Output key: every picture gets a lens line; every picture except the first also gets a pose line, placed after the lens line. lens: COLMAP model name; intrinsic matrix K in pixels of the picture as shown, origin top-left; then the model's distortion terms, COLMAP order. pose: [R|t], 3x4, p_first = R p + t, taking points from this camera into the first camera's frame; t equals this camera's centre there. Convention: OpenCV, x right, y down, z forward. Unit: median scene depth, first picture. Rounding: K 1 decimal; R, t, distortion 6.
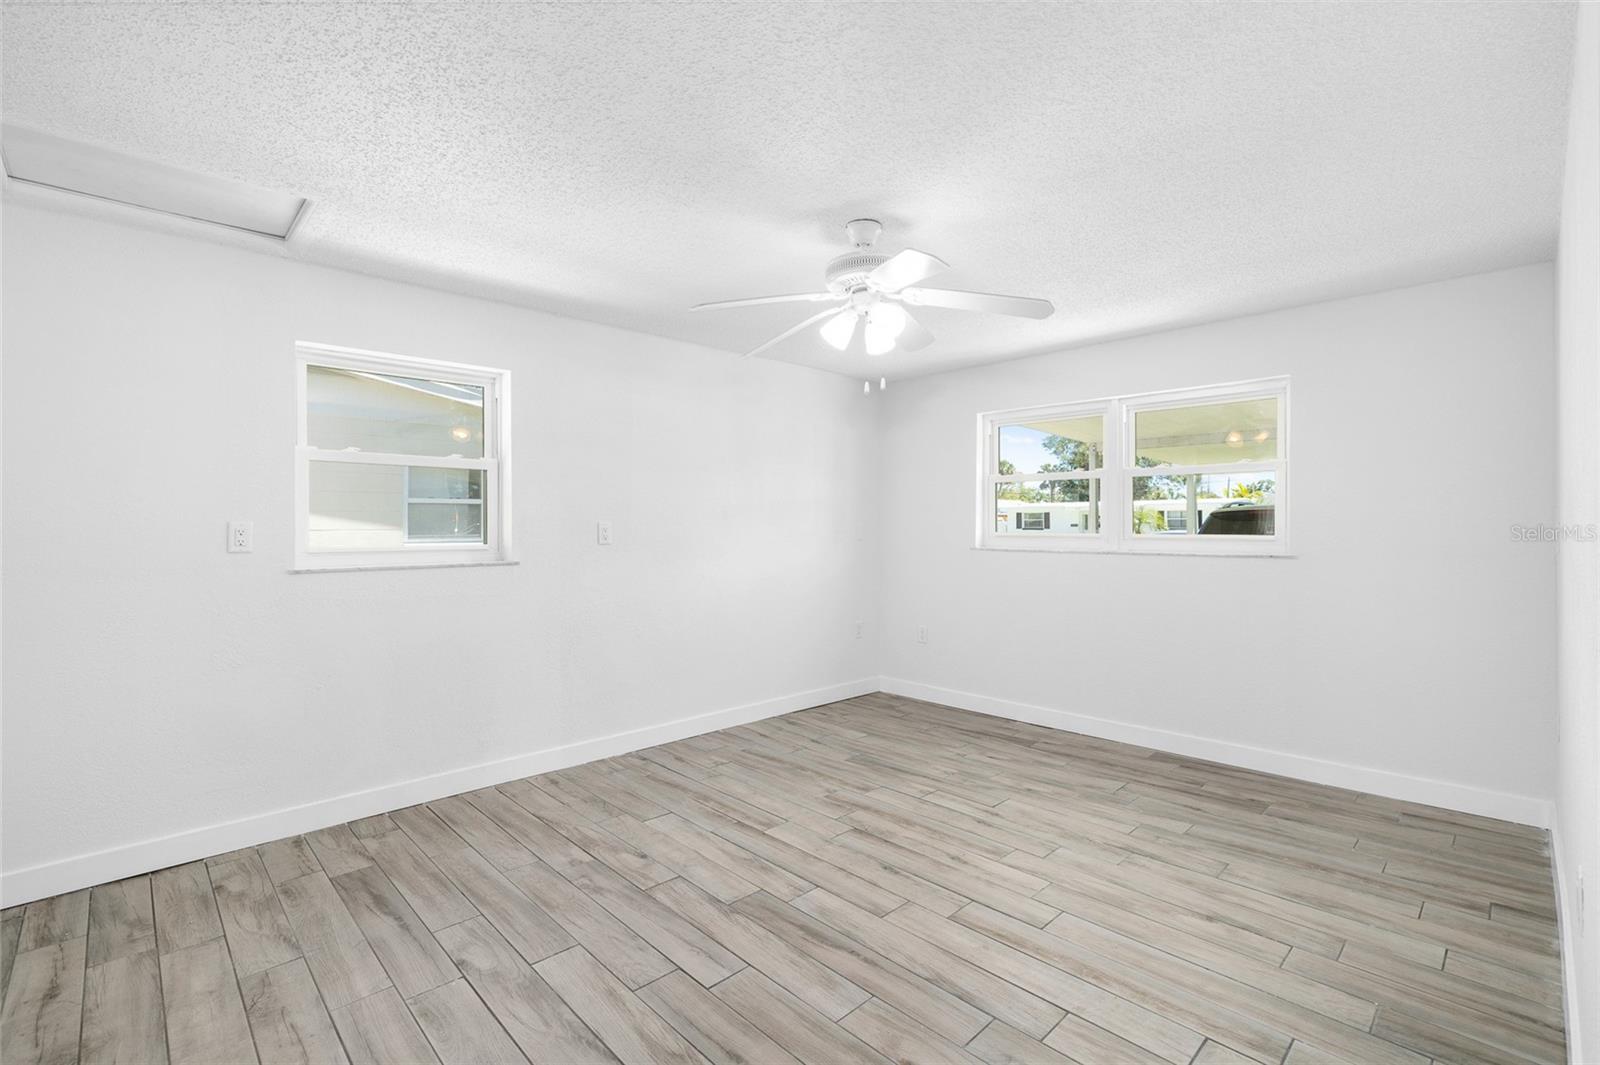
lens RADIAL K [[712.8, 0, 806.1], [0, 712.8, 531.7], [0, 0, 1]] dist [-0.000614, 0.000661]
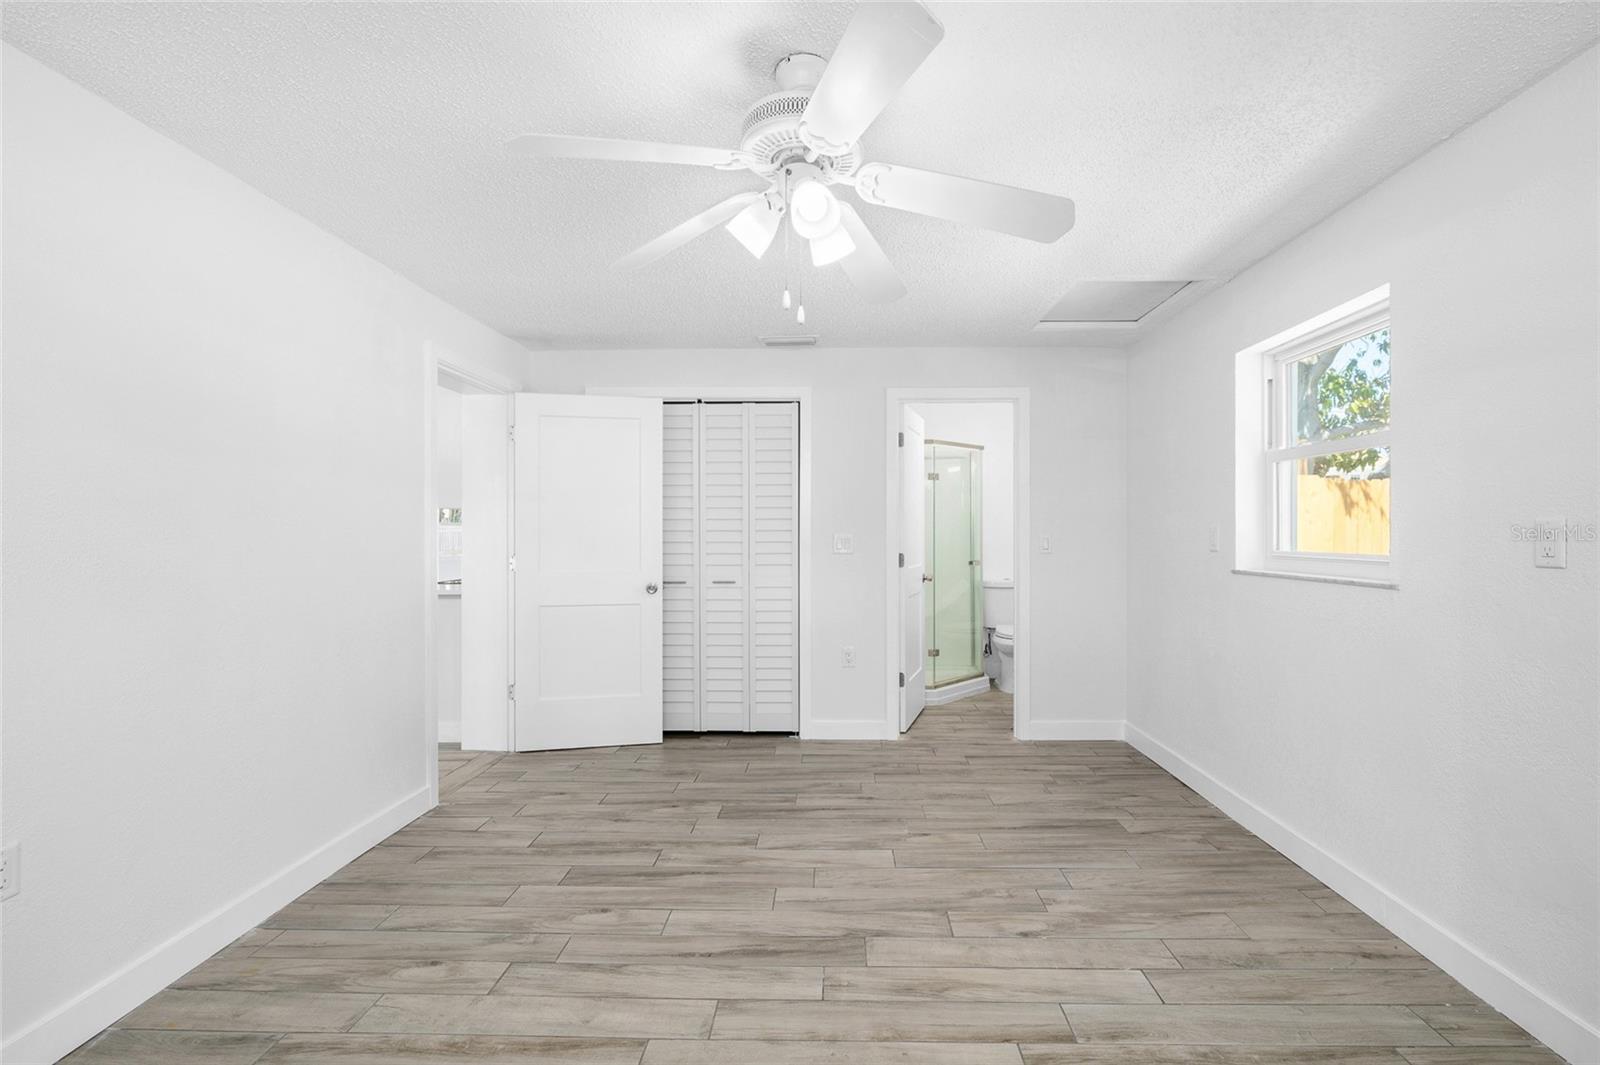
lens RADIAL K [[712.8, 0, 811.8], [0, 712.8, 528.9], [0, 0, 1]] dist [-0.000614, 0.000661]
pose [[-0.716661, -0.000385, -0.697422, 0.585407], [-0.002559, 0.999995, 0.002078, -0.009787], [0.697417, 0.003274, -0.716658, 1.610910]]
